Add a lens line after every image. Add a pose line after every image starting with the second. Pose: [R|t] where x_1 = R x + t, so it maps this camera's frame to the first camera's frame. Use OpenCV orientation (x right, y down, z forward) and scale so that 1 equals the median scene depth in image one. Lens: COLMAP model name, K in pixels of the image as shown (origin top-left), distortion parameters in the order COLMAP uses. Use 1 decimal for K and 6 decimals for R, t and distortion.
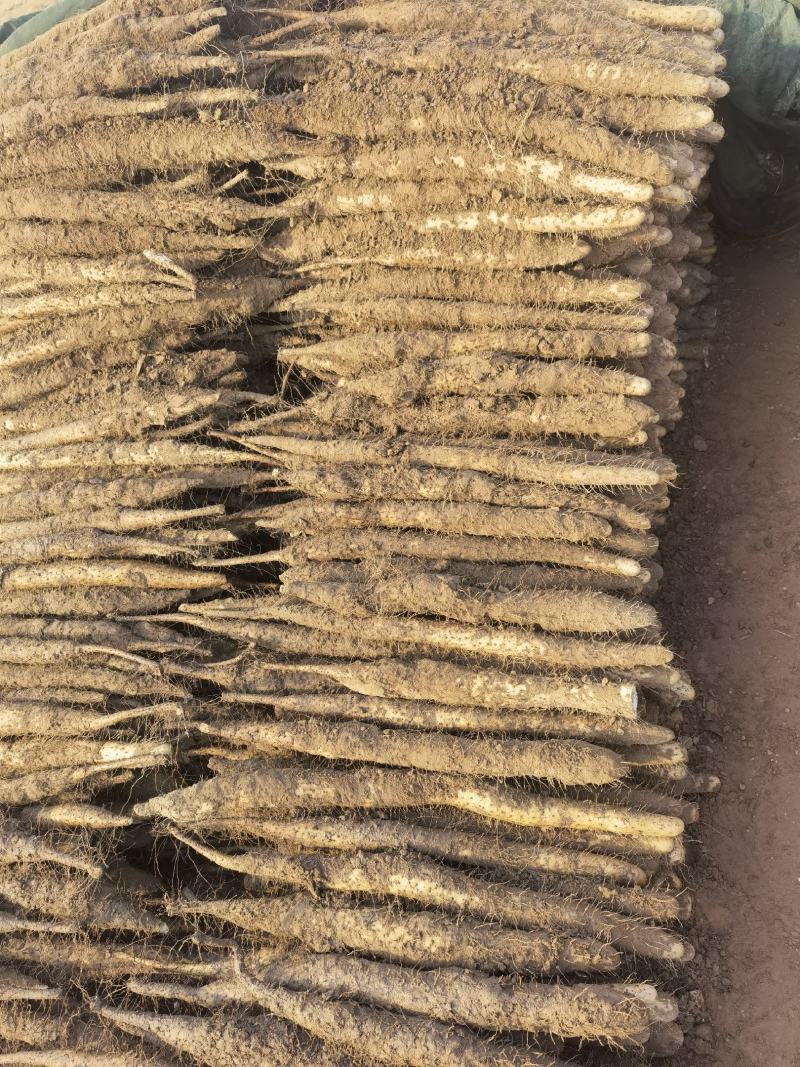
lens RADIAL K [[820.5, 0, 400.0], [0, 820.5, 533.5], [0, 0, 1]] dist [0.116258, -0.133125]
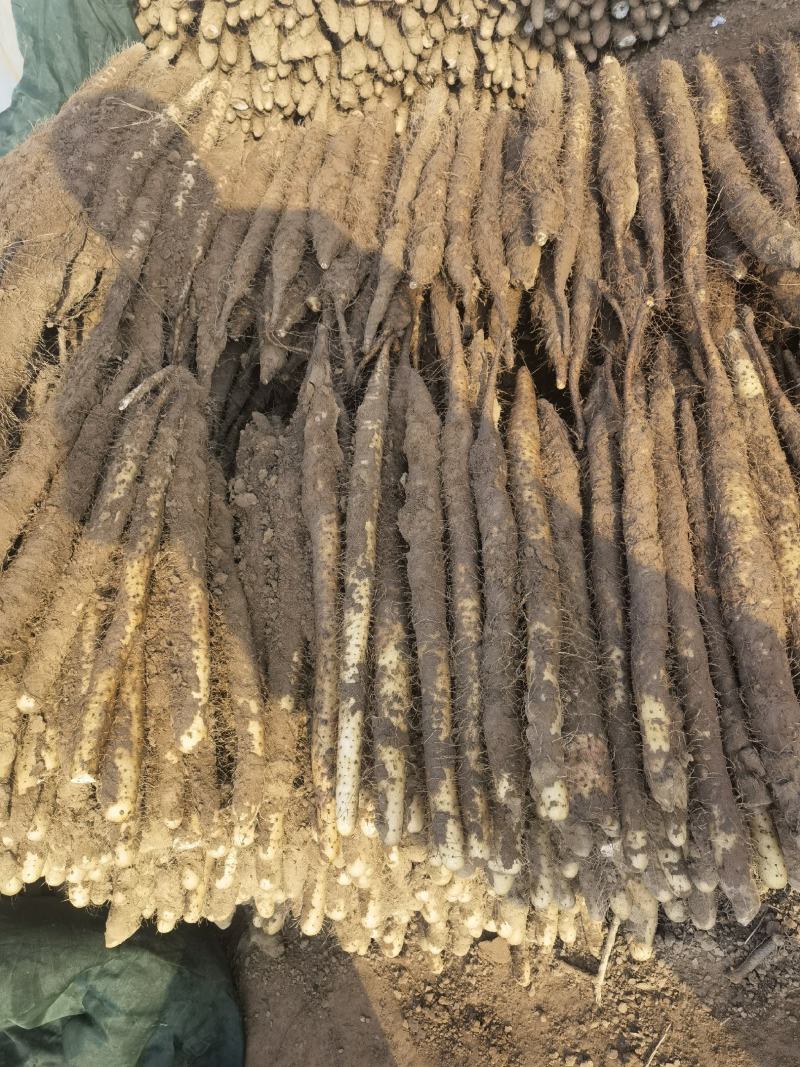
lens RADIAL K [[809.5, 0, 400.0], [0, 809.5, 533.5], [0, 0, 1]] dist [0.052174, 0.002552]
pose [[0.033235, -0.693058, 0.720115, -0.996457], [0.992583, 0.107188, 0.057351, -0.110580], [-0.116935, 0.712868, 0.691481, 0.550162]]
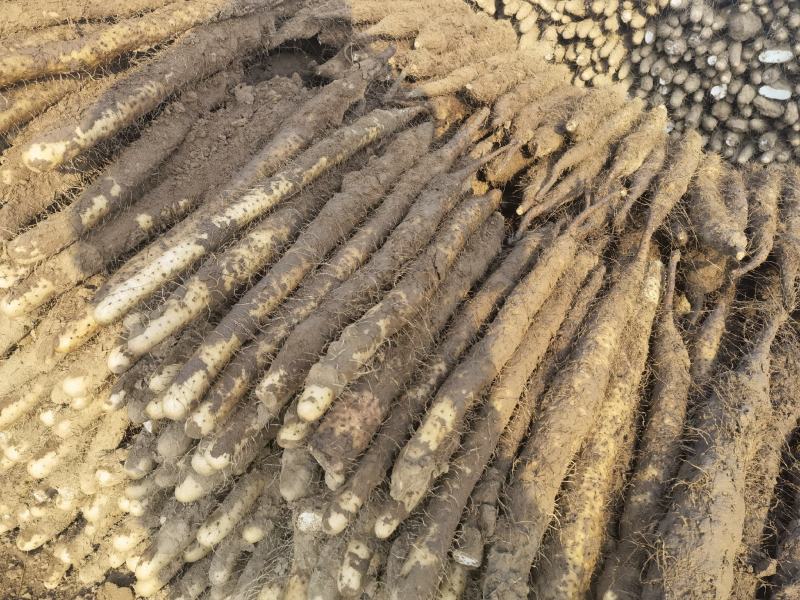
lens RADIAL K [[629.6, 0, 399.4], [0, 629.6, 285.5], [0, 0, 1]] dist [0.005935, -0.008773]
pose [[0.309037, -0.361077, 0.879841, -1.024583], [0.669472, 0.739681, 0.068410, 0.005555], [-0.675502, 0.567887, 0.470320, 0.799024]]
